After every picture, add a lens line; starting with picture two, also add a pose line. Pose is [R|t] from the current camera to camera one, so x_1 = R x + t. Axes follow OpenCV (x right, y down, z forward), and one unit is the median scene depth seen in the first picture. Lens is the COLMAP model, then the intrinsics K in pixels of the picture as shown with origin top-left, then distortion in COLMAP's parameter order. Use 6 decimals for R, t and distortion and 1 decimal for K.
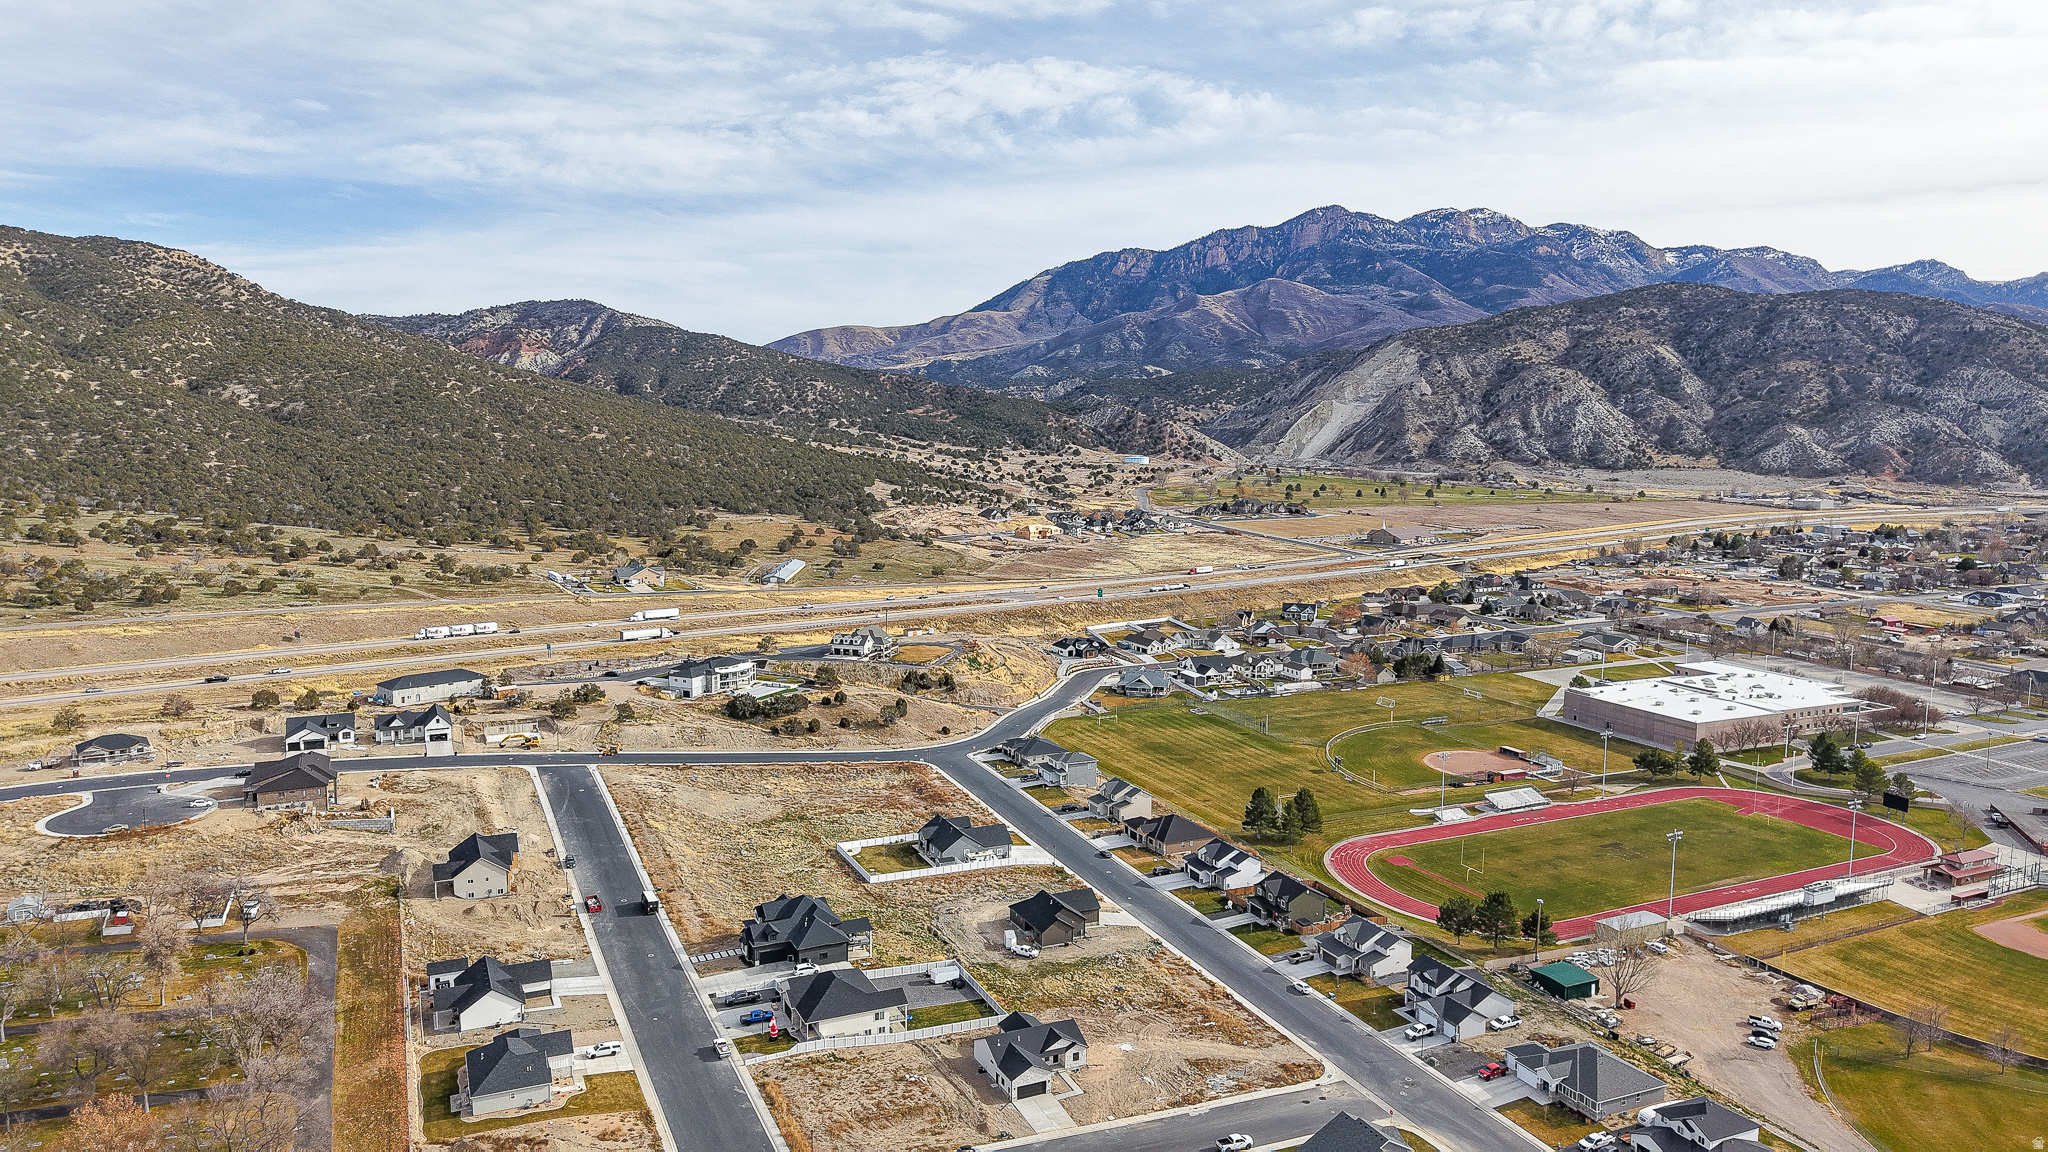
lens RADIAL K [[1366.9, 0, 1015.1], [0, 1366.9, 593.0], [0, 0, 1]] dist [0.048558, -0.059516]
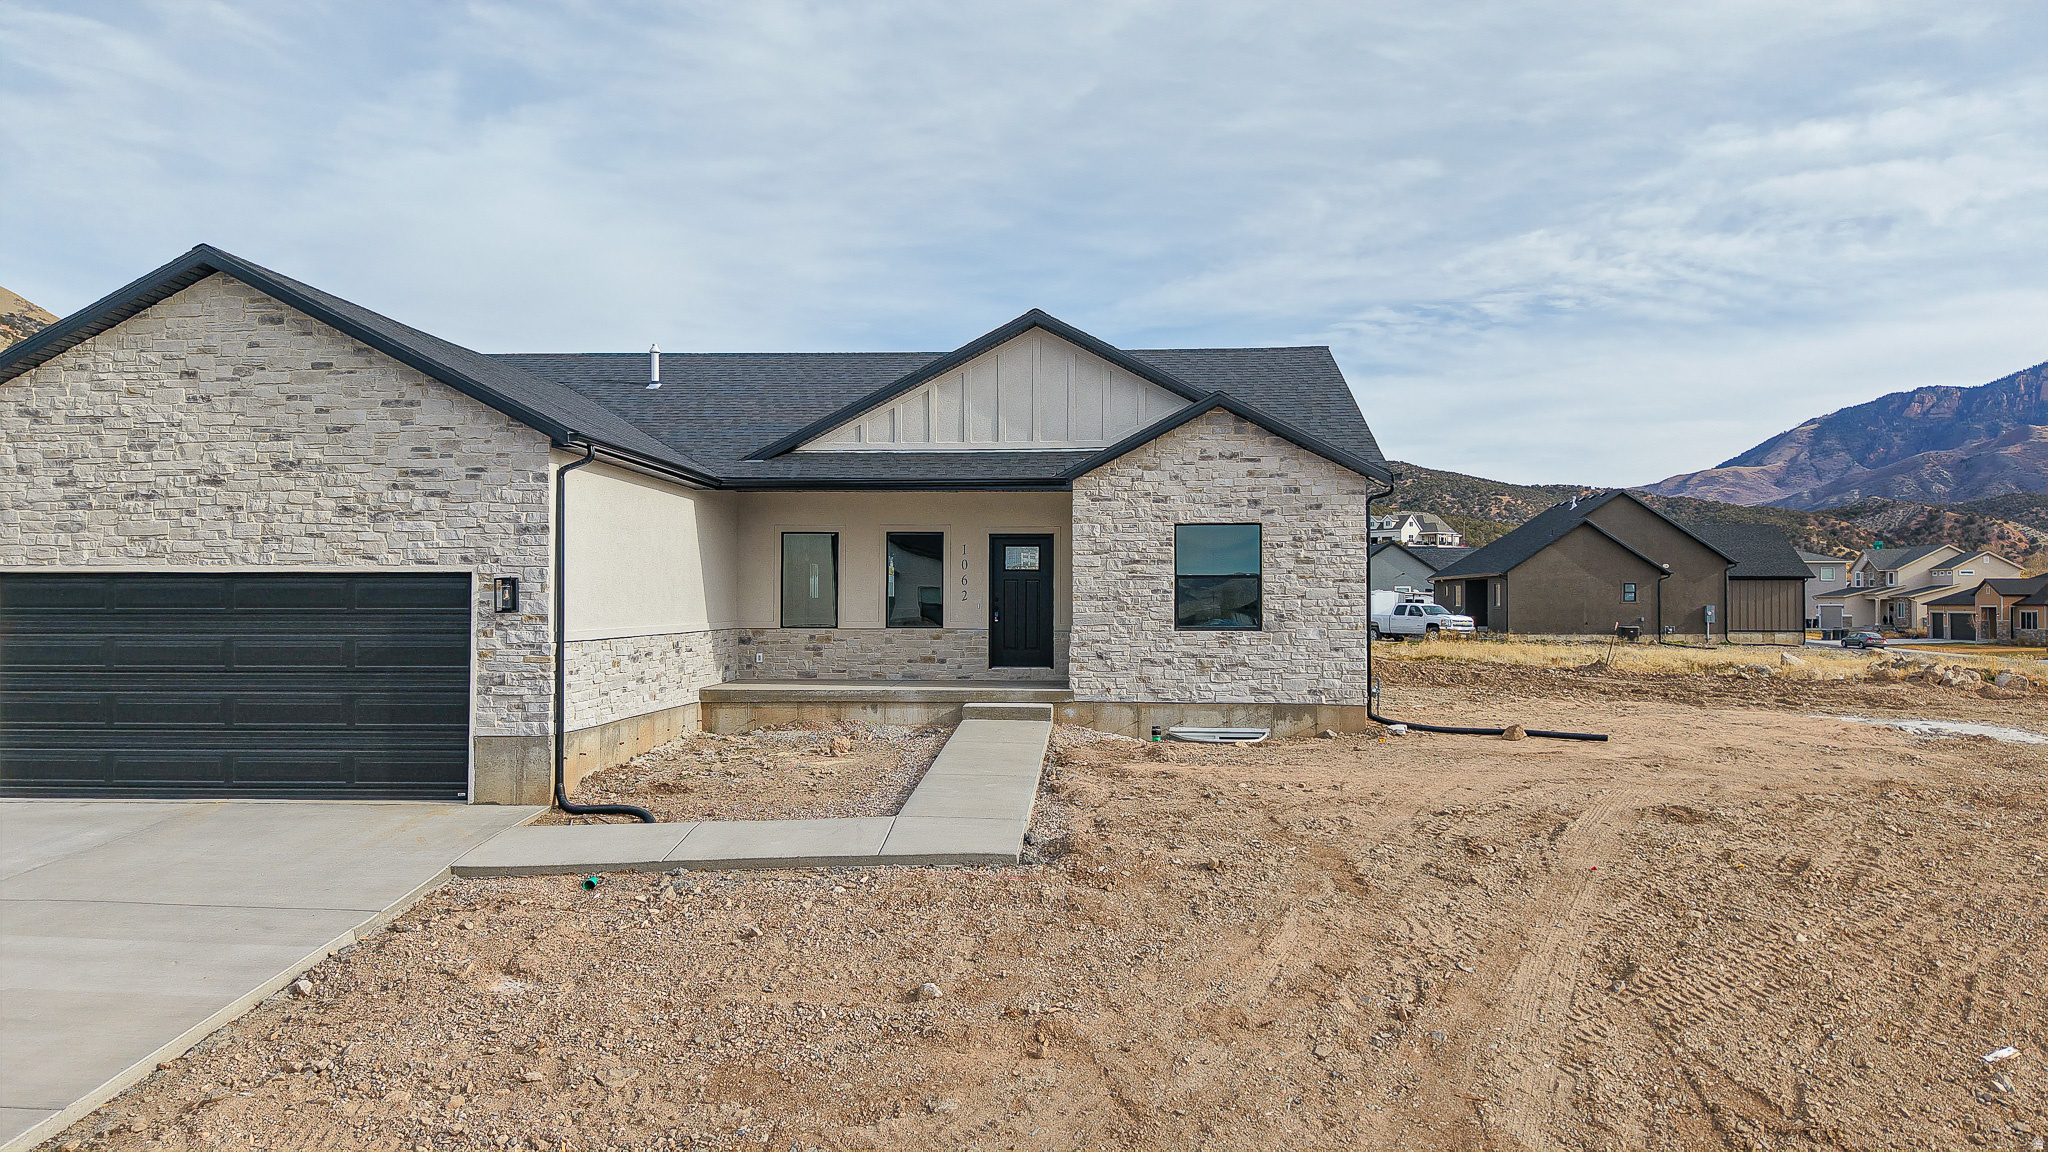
lens RADIAL K [[1366.9, 0, 1019.2], [0, 1366.9, 570.6], [0, 0, 1]] dist [0.048558, -0.059516]
pose [[0.876464, -0.013220, -0.481285, 0.008946], [-0.062182, 0.988143, -0.140382, 0.043239], [0.477434, 0.152967, 0.865250, 0.114525]]
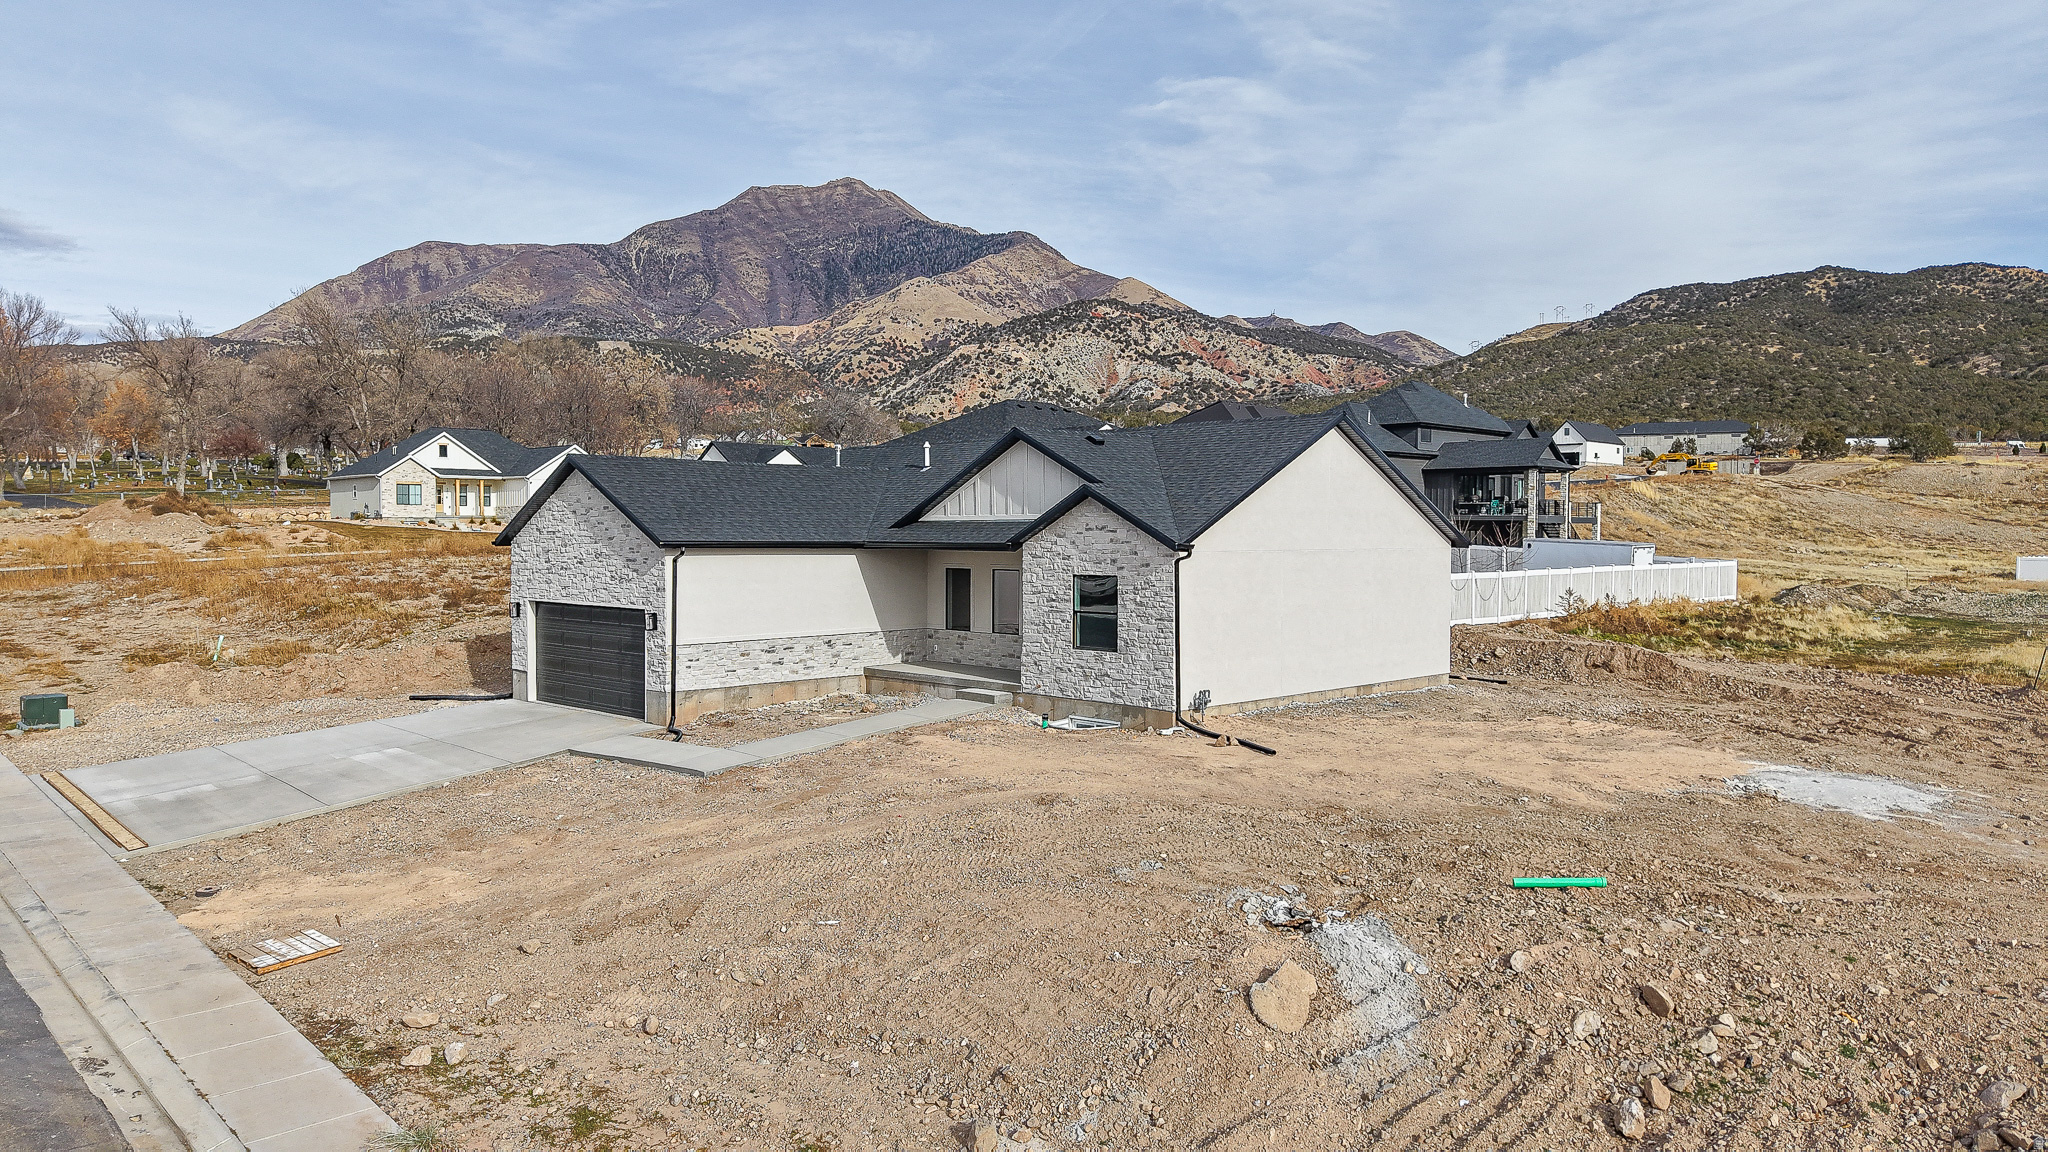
lens RADIAL K [[1366.9, 0, 1032.7], [0, 1366.9, 589.2], [0, 0, 1]] dist [0.048558, -0.059516]
pose [[0.344021, 0.035411, -0.938294, 0.018460], [-0.124575, 0.992176, -0.008230, 0.041751], [0.930661, 0.119719, 0.345741, 0.118298]]
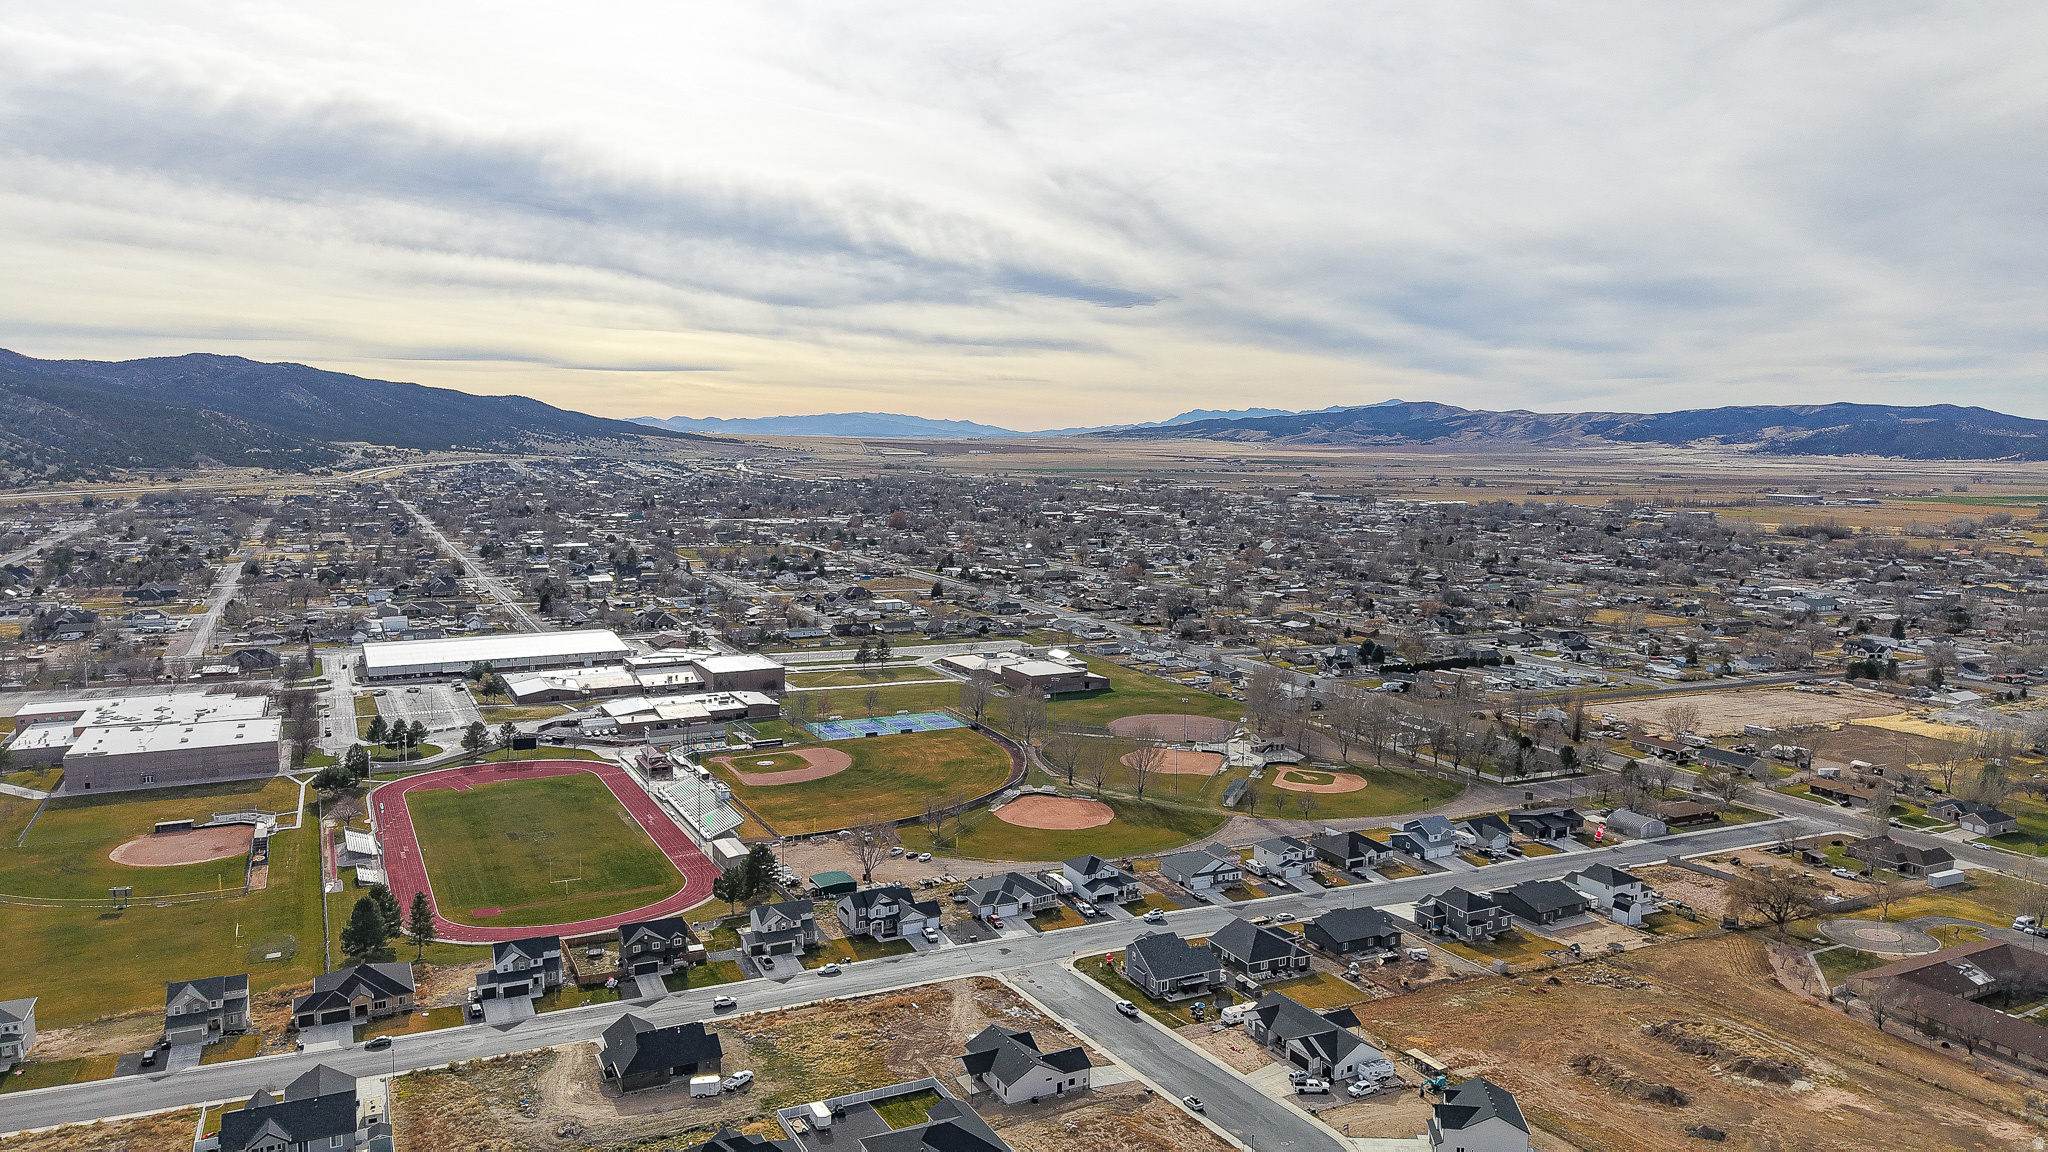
lens RADIAL K [[1366.9, 0, 1025.3], [0, 1366.9, 624.2], [0, 0, 1]] dist [0.048558, -0.059516]
pose [[-0.042464, -0.147095, 0.988210, -0.115787], [0.124867, 0.980566, 0.151323, -0.016402], [-0.991264, 0.129821, -0.023272, 0.121621]]
